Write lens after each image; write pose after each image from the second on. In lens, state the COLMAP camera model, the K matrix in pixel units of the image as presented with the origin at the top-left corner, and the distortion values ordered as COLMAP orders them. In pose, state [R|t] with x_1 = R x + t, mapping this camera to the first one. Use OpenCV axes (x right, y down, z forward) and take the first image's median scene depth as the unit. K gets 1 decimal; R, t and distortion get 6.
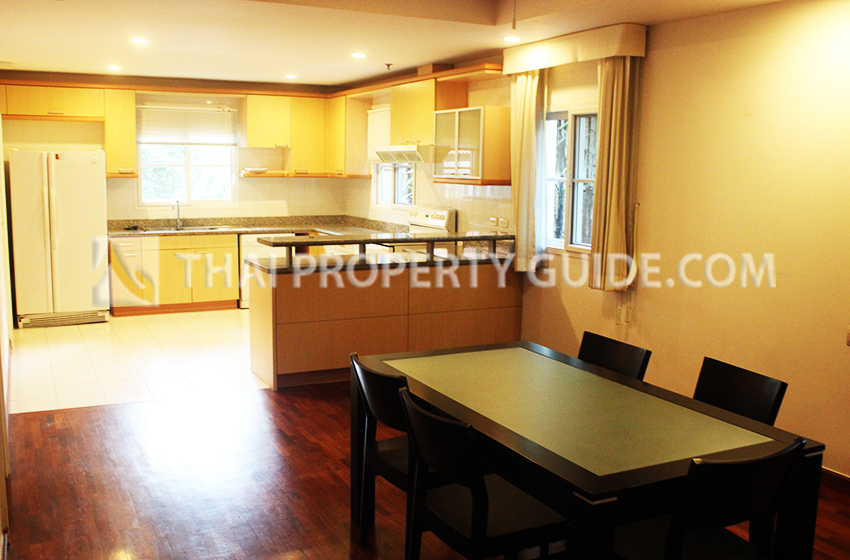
lens RADIAL K [[808.4, 0, 427.8], [0, 808.4, 280.4], [0, 0, 1]] dist [-0.090930, 0.000000]
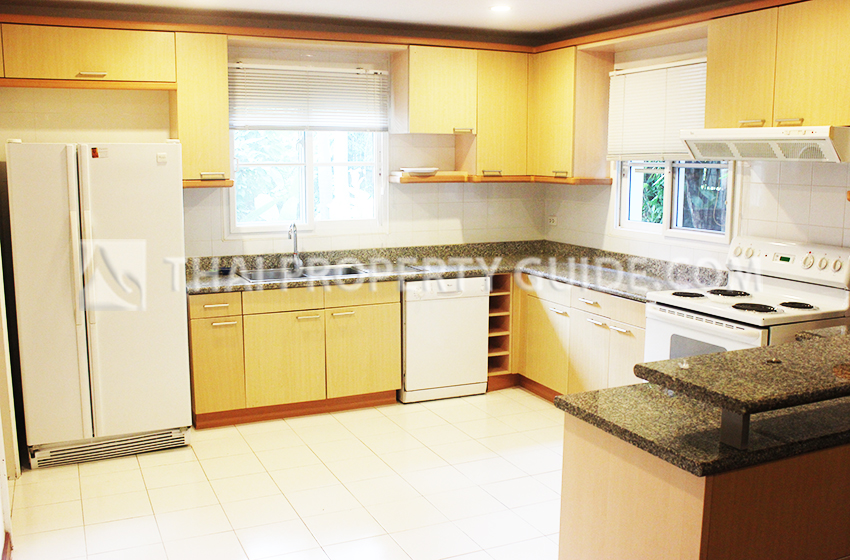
lens RADIAL K [[808.4, 0, 422.8], [0, 808.4, 280.0], [0, 0, 1]] dist [-0.090930, 0.000000]
pose [[0.998991, -0.004900, -0.044649, -0.189311], [0.005429, 0.999917, 0.011725, -0.063772], [0.044587, -0.011956, 0.998934, 0.399425]]
